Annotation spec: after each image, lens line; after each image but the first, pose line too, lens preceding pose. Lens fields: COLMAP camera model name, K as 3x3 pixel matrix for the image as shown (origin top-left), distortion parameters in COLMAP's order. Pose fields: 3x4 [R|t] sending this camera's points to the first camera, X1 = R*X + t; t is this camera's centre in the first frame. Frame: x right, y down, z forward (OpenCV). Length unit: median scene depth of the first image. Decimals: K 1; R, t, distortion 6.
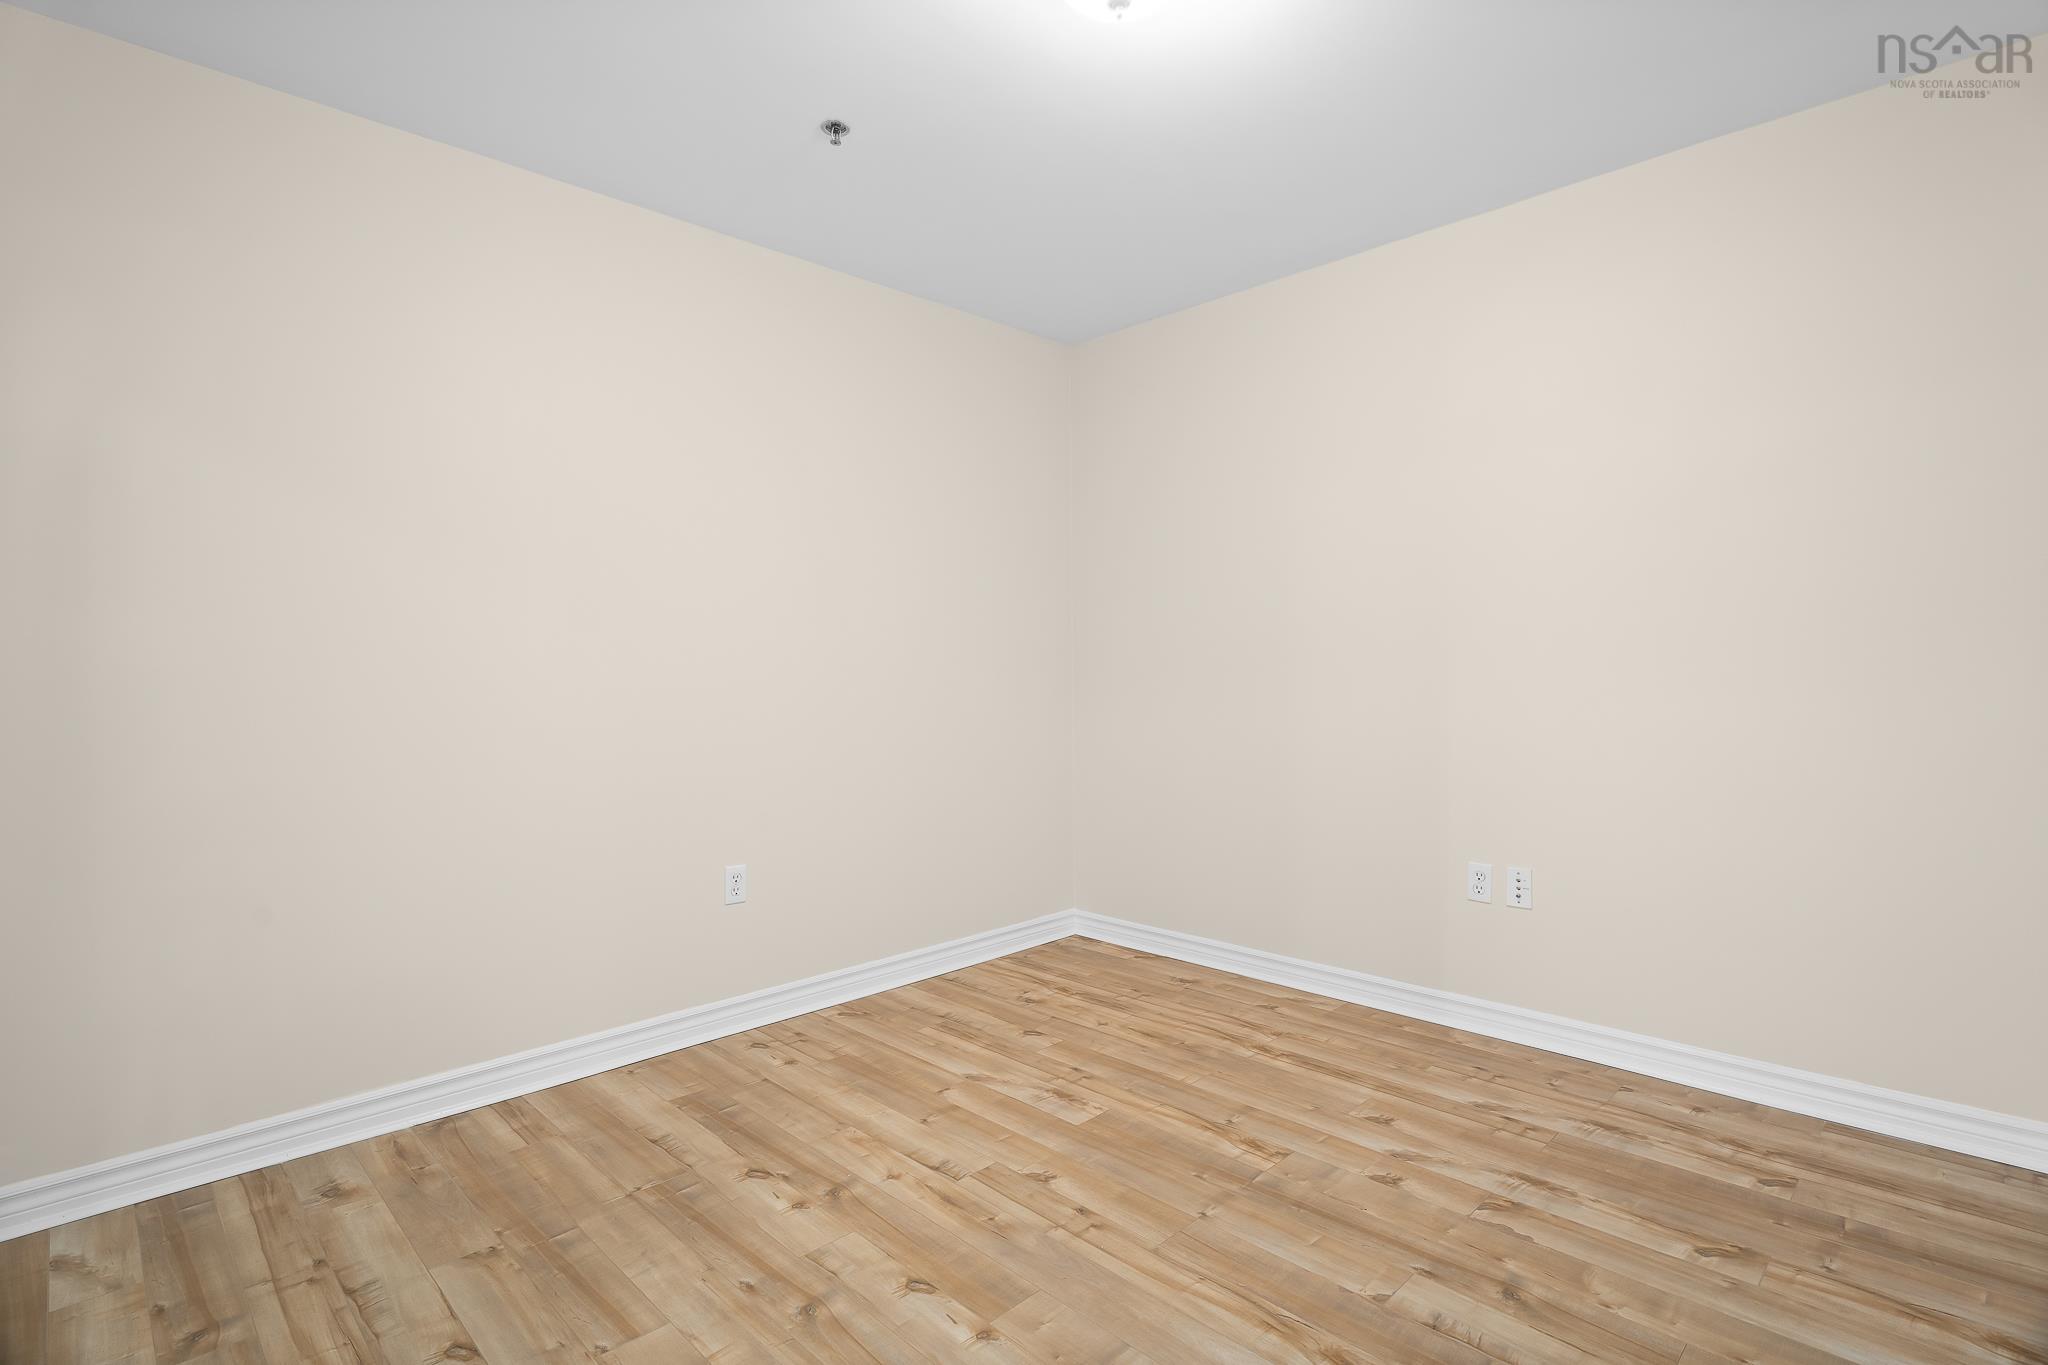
lens RADIAL K [[980.5, 0, 1016.6], [0, 980.5, 666.9], [0, 0, 1]] dist [0.000182, -0.000086]
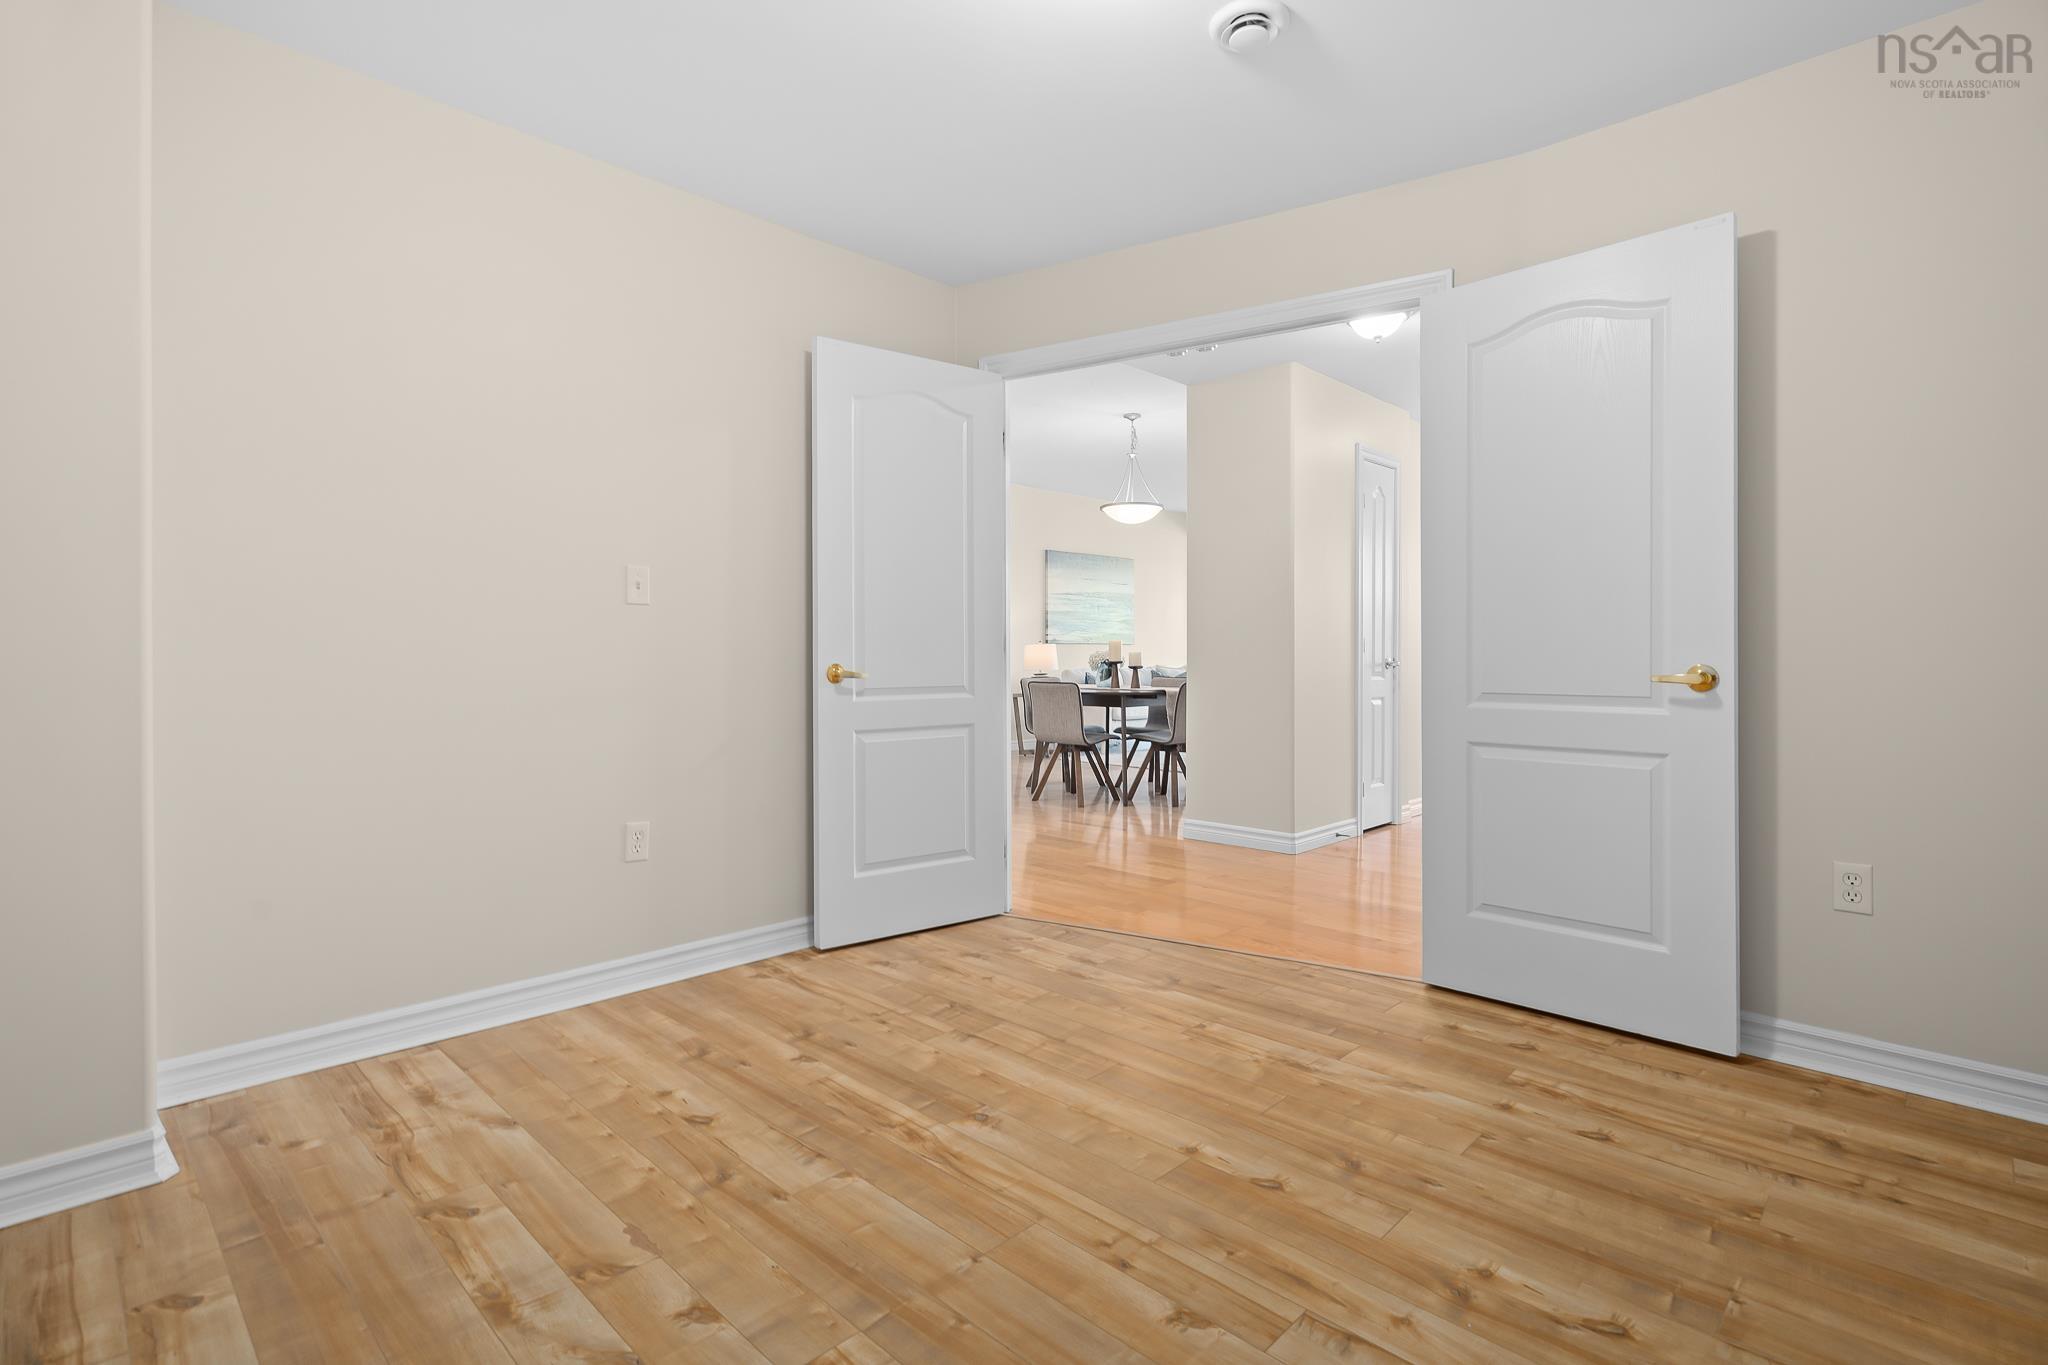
lens RADIAL K [[980.5, 0, 1016.6], [0, 980.5, 666.9], [0, 0, 1]] dist [0.000182, -0.000086]
pose [[-0.999697, 0.009617, -0.022656, 0.177971], [0.009392, 0.999906, 0.010006, 0.056600], [0.022750, 0.009790, -0.999693, 1.906466]]
